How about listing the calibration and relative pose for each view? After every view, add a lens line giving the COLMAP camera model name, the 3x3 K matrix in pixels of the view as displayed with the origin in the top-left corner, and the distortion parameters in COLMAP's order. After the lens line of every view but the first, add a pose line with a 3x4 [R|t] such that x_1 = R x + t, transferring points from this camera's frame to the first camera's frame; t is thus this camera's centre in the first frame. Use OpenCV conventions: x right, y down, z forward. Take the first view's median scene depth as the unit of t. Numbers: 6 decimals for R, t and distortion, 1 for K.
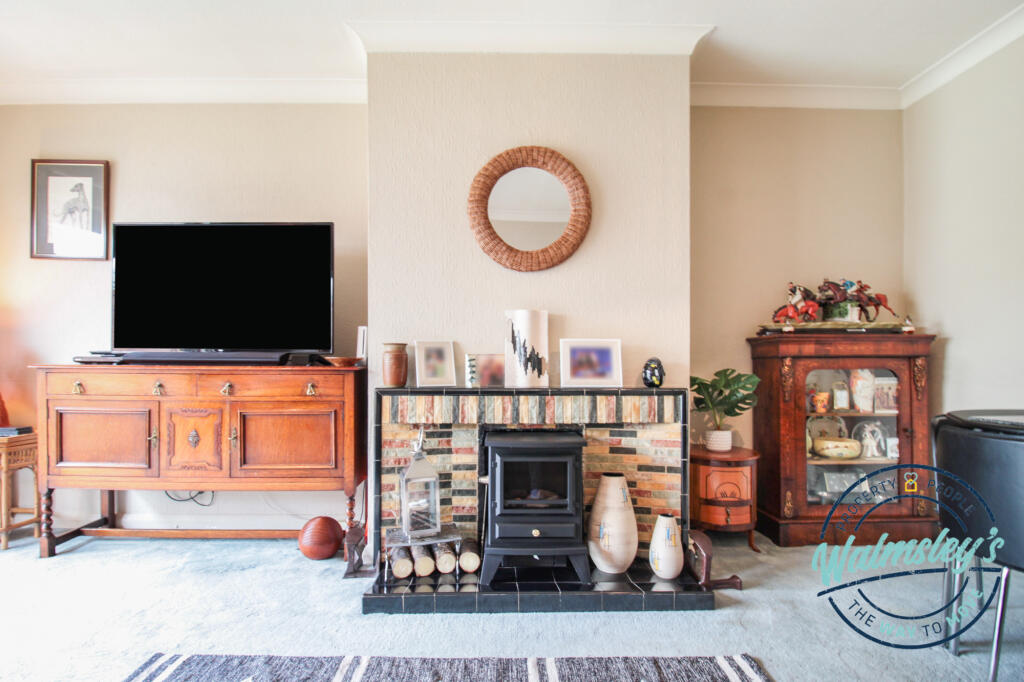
lens RADIAL K [[512.0, 0, 494.5], [0, 512.0, 362.5], [0, 0, 1]] dist [-0.007488, -0.001264]
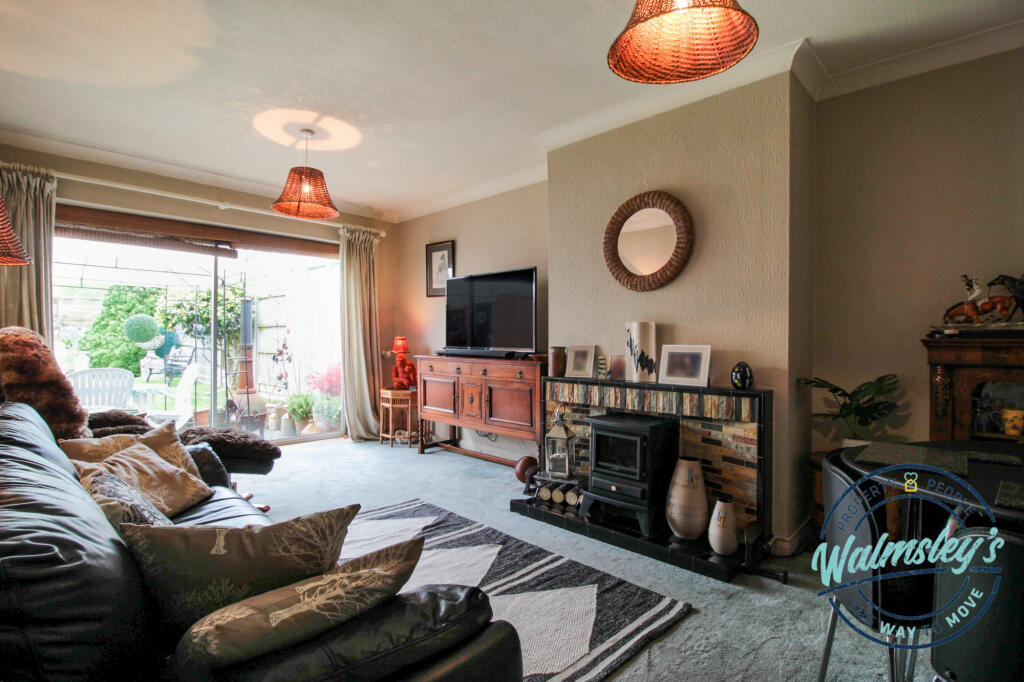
lens RADIAL K [[510.6, 0, 483.7], [0, 510.6, 340.1], [0, 0, 1]] dist [-0.002553, -0.000741]
pose [[0.680127, 0.001697, -0.733092, 0.752643], [0.004635, 0.999967, 0.006615, -0.068665], [0.733080, -0.007897, 0.680097, -0.167672]]
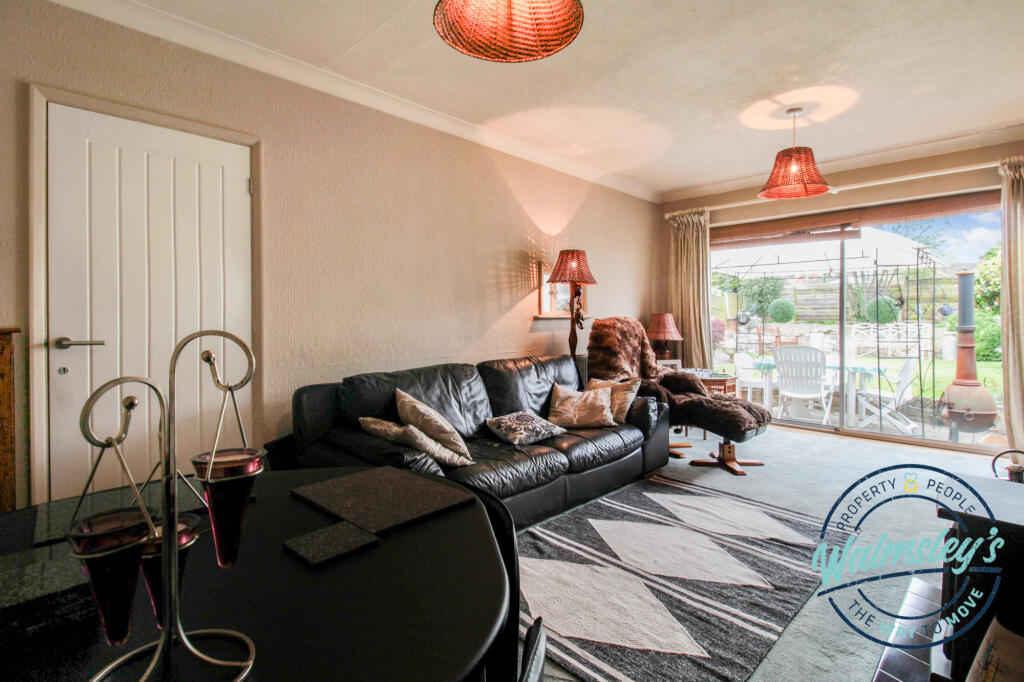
lens RADIAL K [[489.0, 0, 513.2], [0, 489.0, 320.5], [0, 0, 1]] dist [-0.003077, -0.000611]
pose [[-0.727177, 0.003002, -0.686443, 0.859825], [0.008952, 0.999947, -0.005110, -0.068456], [0.686391, -0.009861, -0.727166, 0.963744]]
